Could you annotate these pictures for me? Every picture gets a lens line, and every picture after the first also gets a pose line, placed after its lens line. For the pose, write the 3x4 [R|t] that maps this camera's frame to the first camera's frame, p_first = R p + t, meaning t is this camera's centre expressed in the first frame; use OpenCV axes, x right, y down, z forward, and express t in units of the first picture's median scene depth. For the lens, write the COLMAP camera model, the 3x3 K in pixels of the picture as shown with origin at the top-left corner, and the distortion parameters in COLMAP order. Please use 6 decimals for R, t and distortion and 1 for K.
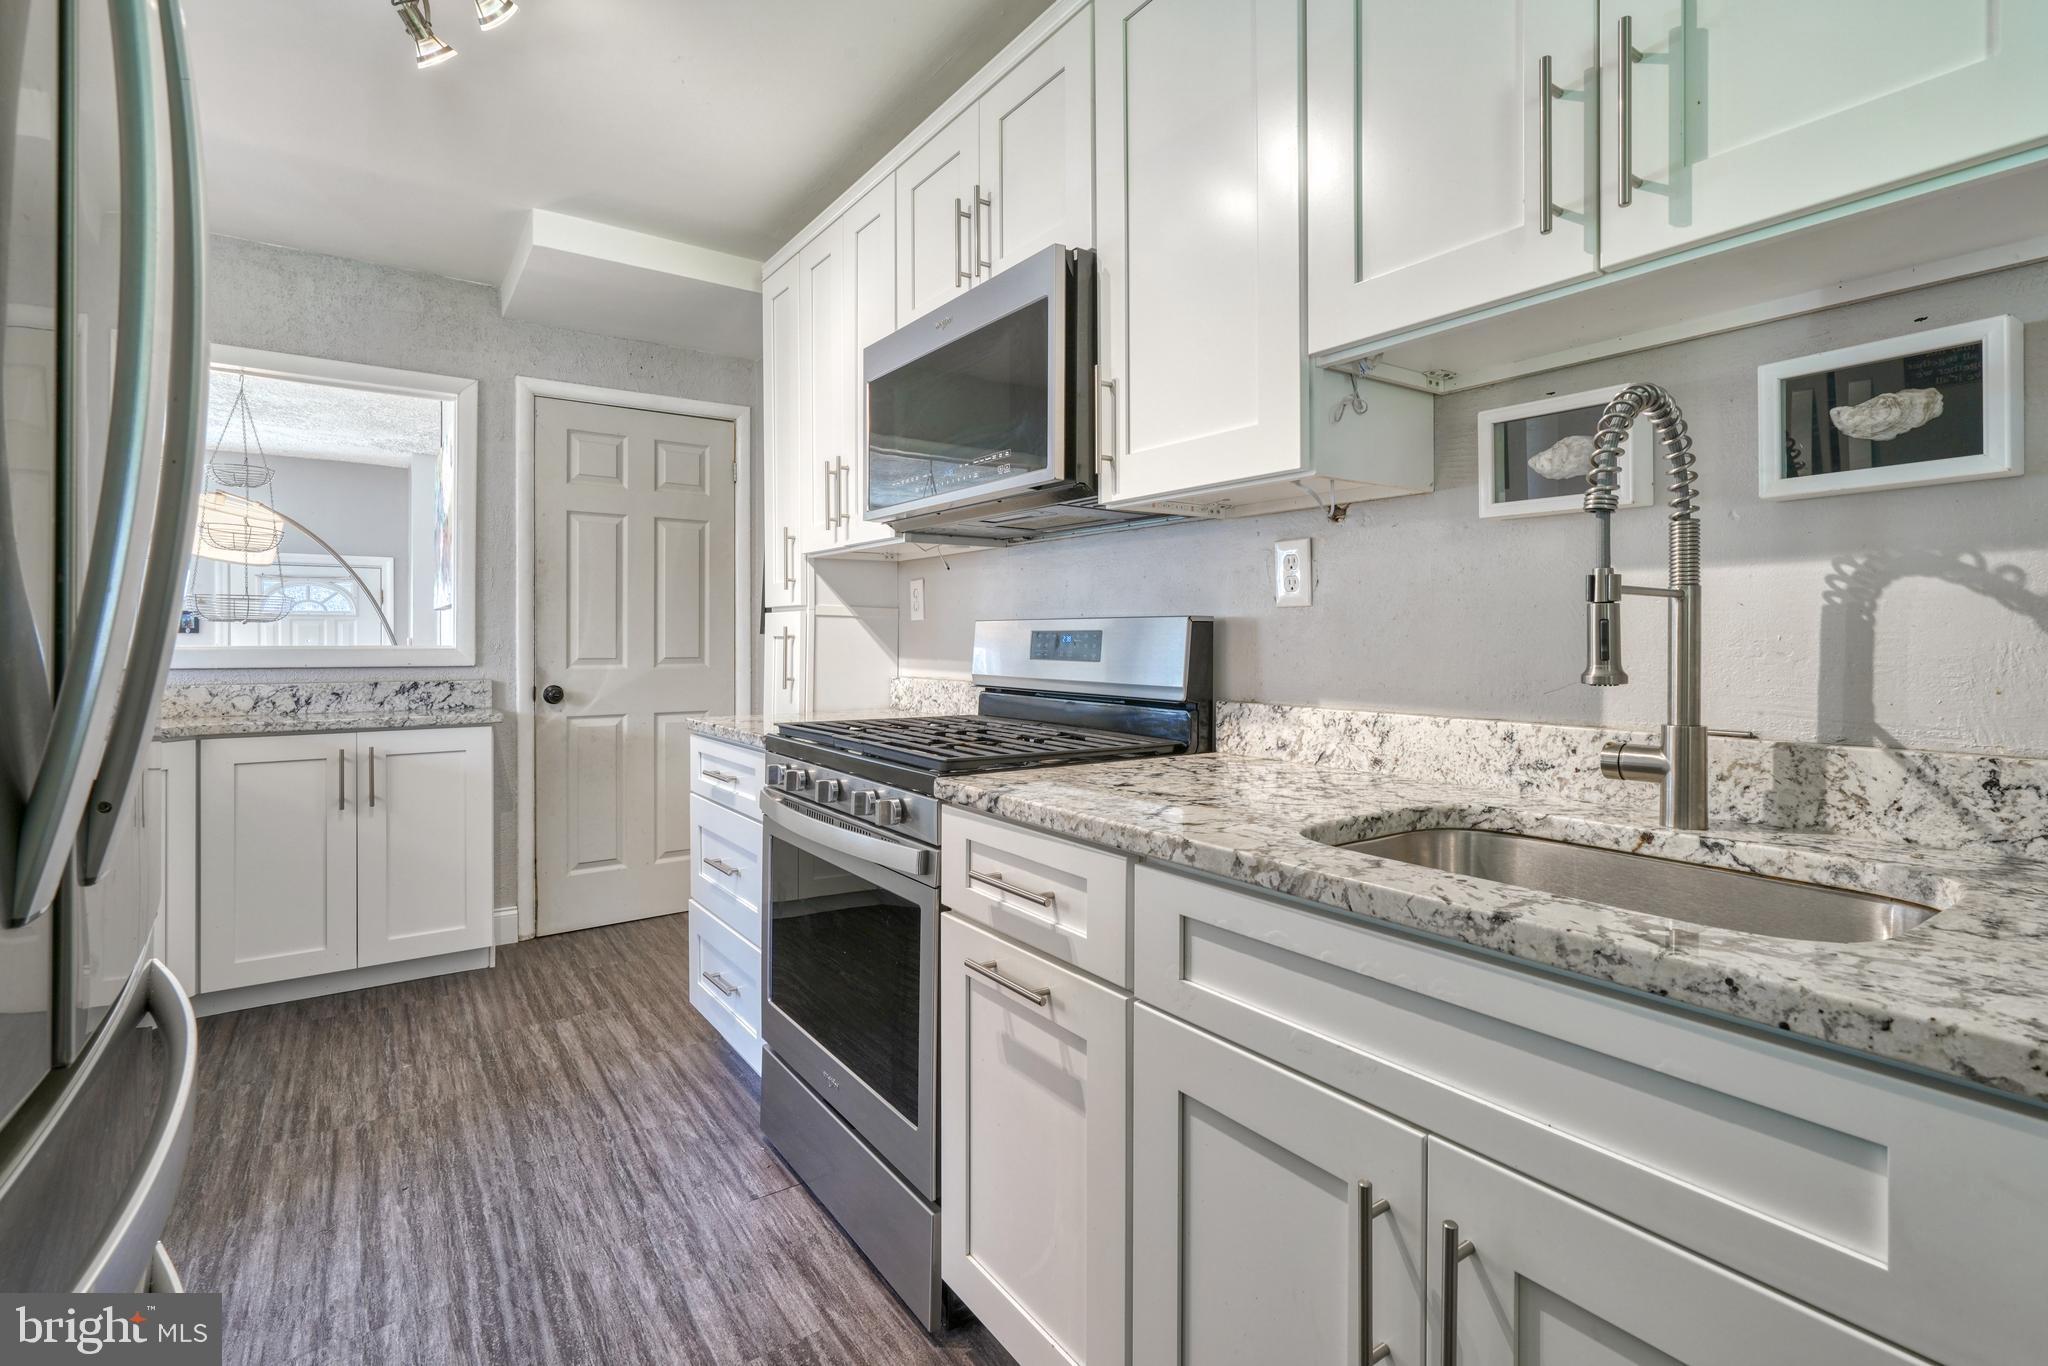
lens RADIAL K [[946.3, 0, 1026.0], [0, 946.3, 634.4], [0, 0, 1]] dist [-0.000054, 0.000224]
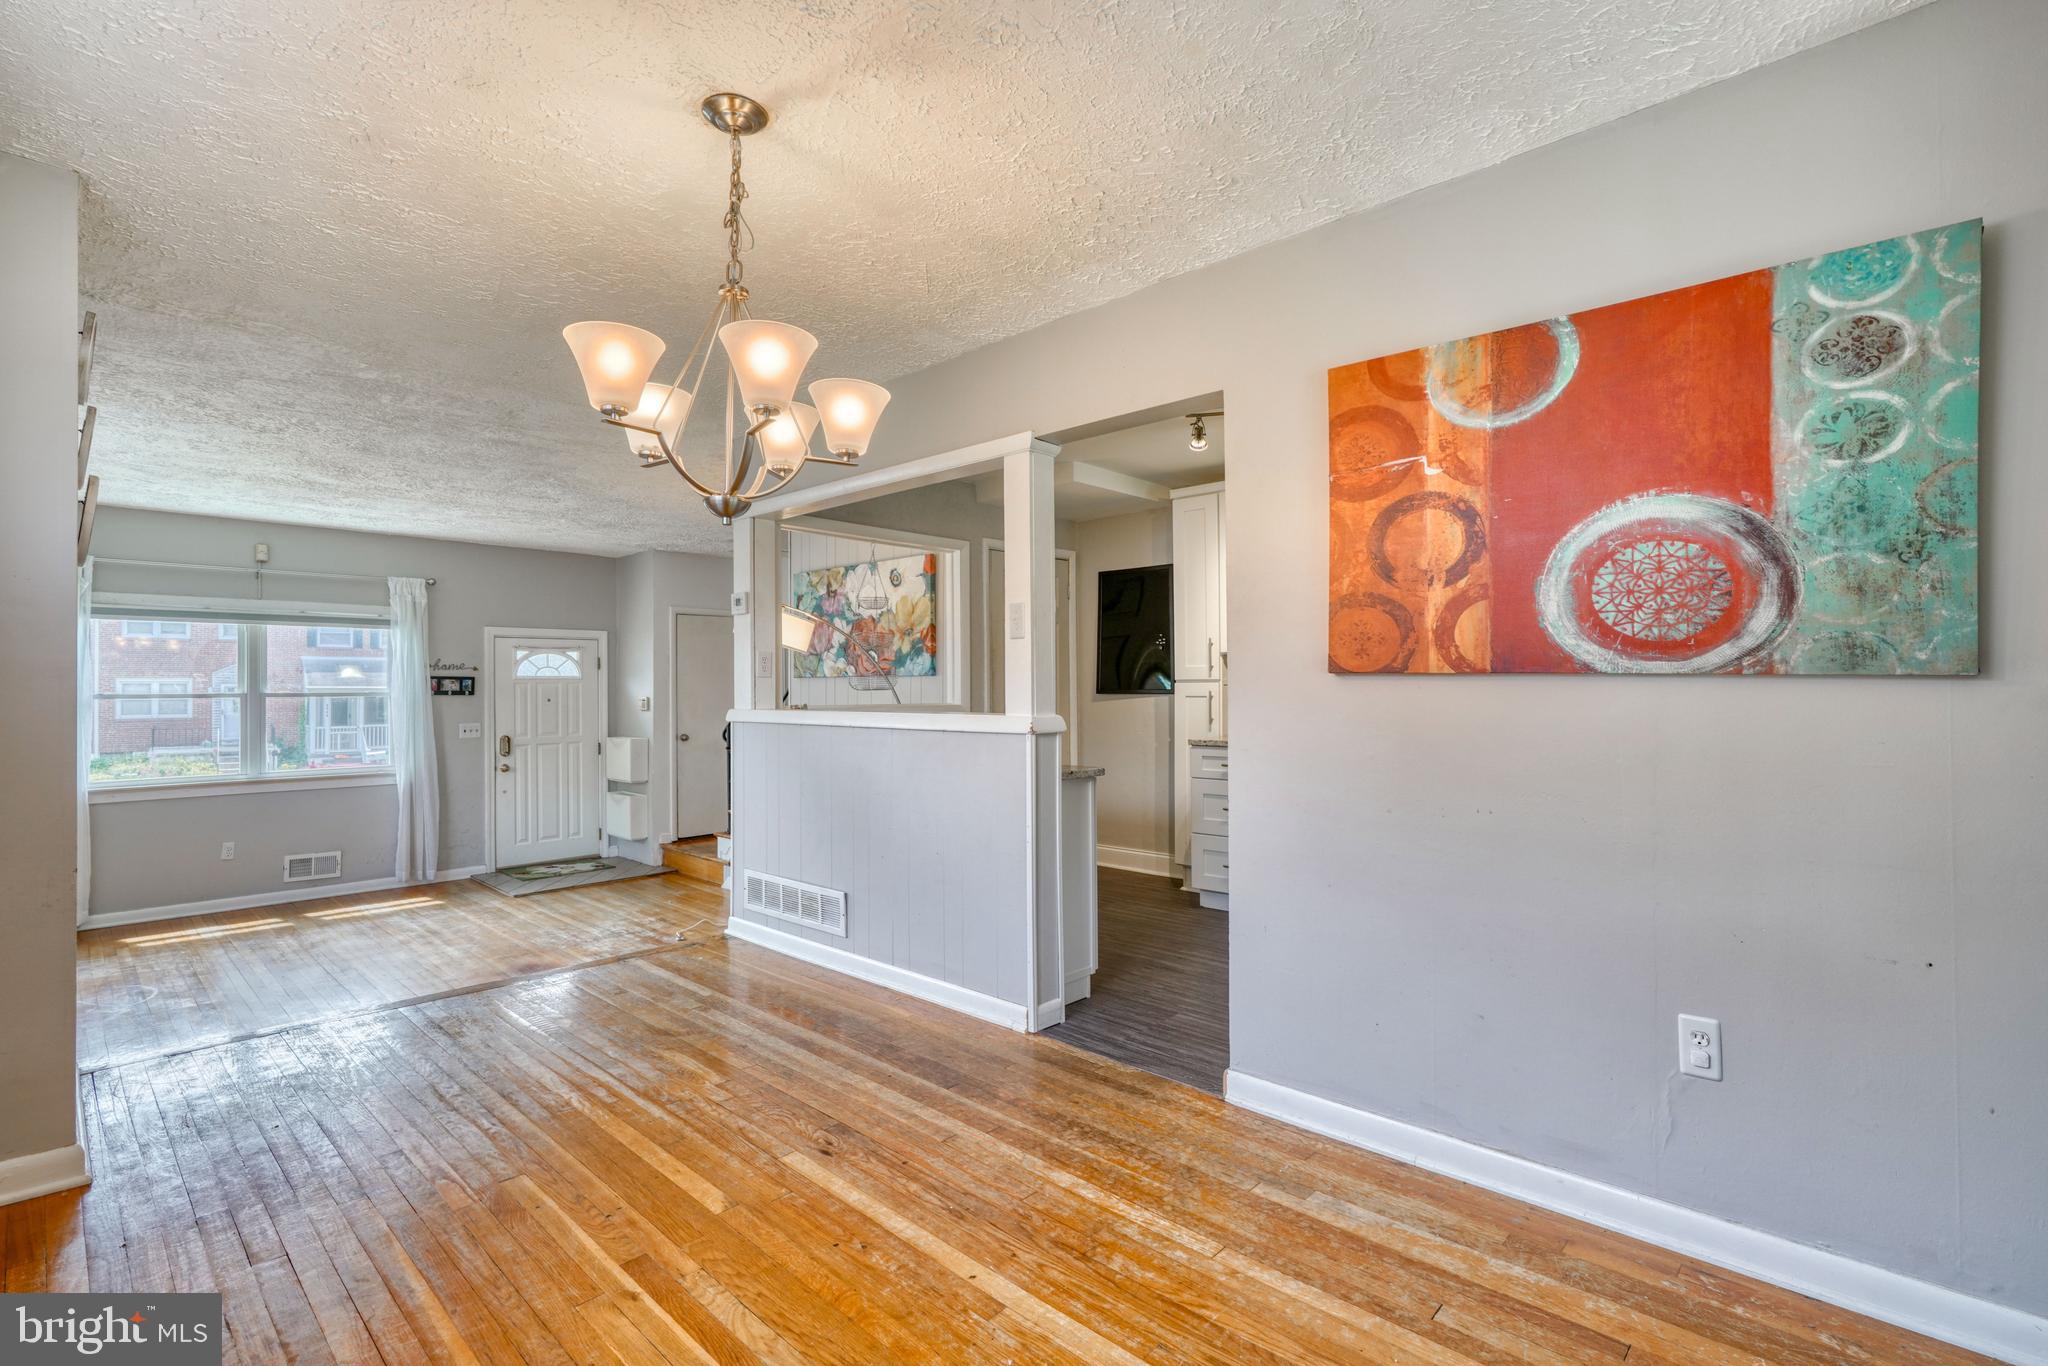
lens RADIAL K [[948.9, 0, 1024.0], [0, 948.9, 683.0], [0, 0, 1]] dist [-0.001161, 0.000359]
pose [[0.981980, -0.007198, 0.188845, -1.653598], [0.007550, 0.999971, -0.001145, -0.044716], [-0.188831, 0.002550, 0.982006, -1.302152]]
